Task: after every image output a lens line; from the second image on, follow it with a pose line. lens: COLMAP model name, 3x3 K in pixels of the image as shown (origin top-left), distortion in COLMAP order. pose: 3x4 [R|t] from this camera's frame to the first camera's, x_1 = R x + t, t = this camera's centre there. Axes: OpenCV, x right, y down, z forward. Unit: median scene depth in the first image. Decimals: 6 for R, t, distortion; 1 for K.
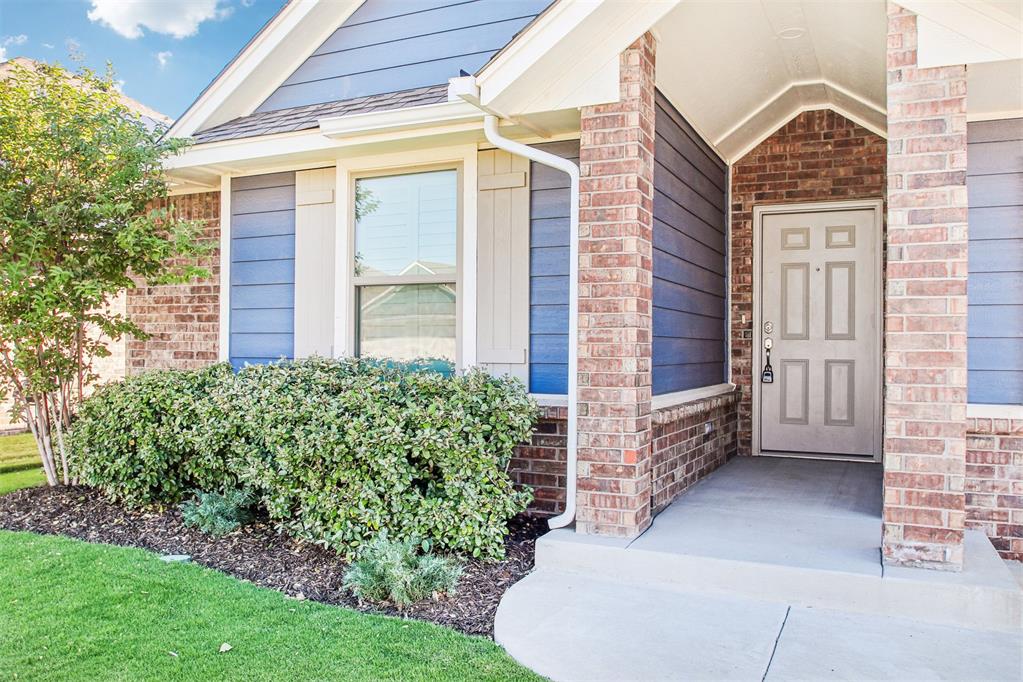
lens RADIAL K [[850.8, 0, 505.6], [0, 850.8, 346.0], [0, 0, 1]] dist [-0.019013, -0.006508]
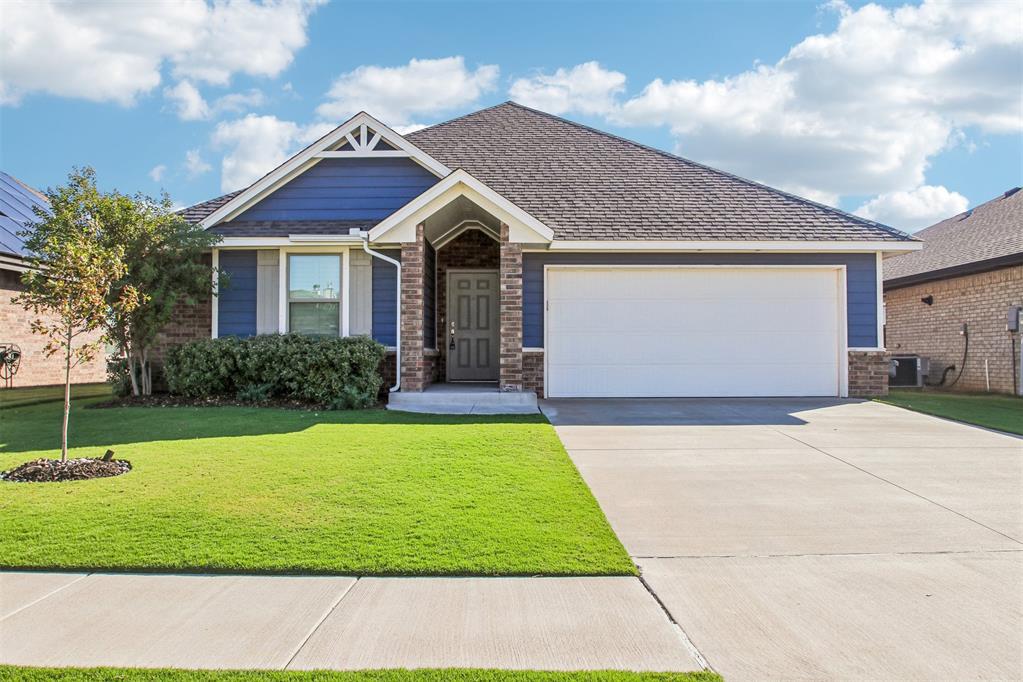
lens RADIAL K [[817.2, 0, 507.7], [0, 817.2, 340.0], [0, 0, 1]] dist [-0.047020, 0.000116]
pose [[0.911783, 0.002215, 0.410667, -0.629206], [0.005820, 0.999815, -0.018313, 0.086441], [-0.410632, 0.019087, 0.911601, -1.447050]]
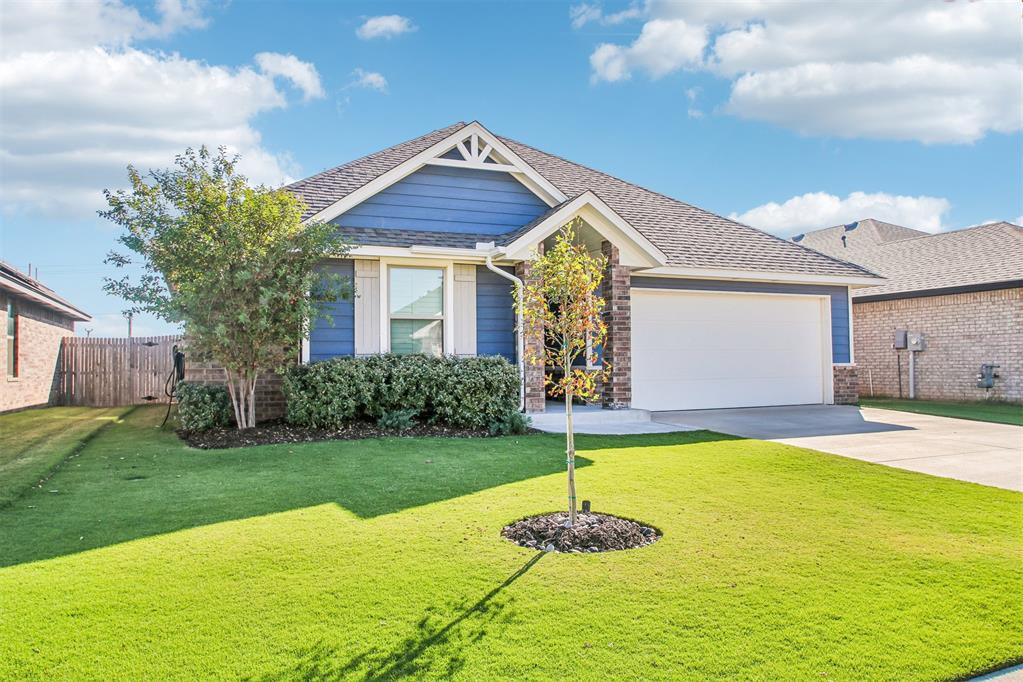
lens RADIAL K [[744.9, 0, 513.1], [0, 744.9, 341.3], [0, 0, 1]] dist [-0.009655, 0.000648]
pose [[0.665759, 0.009851, 0.746102, -1.554577], [0.012443, 0.999627, -0.024302, 0.038941], [-0.746063, 0.025463, 0.665388, -0.523908]]
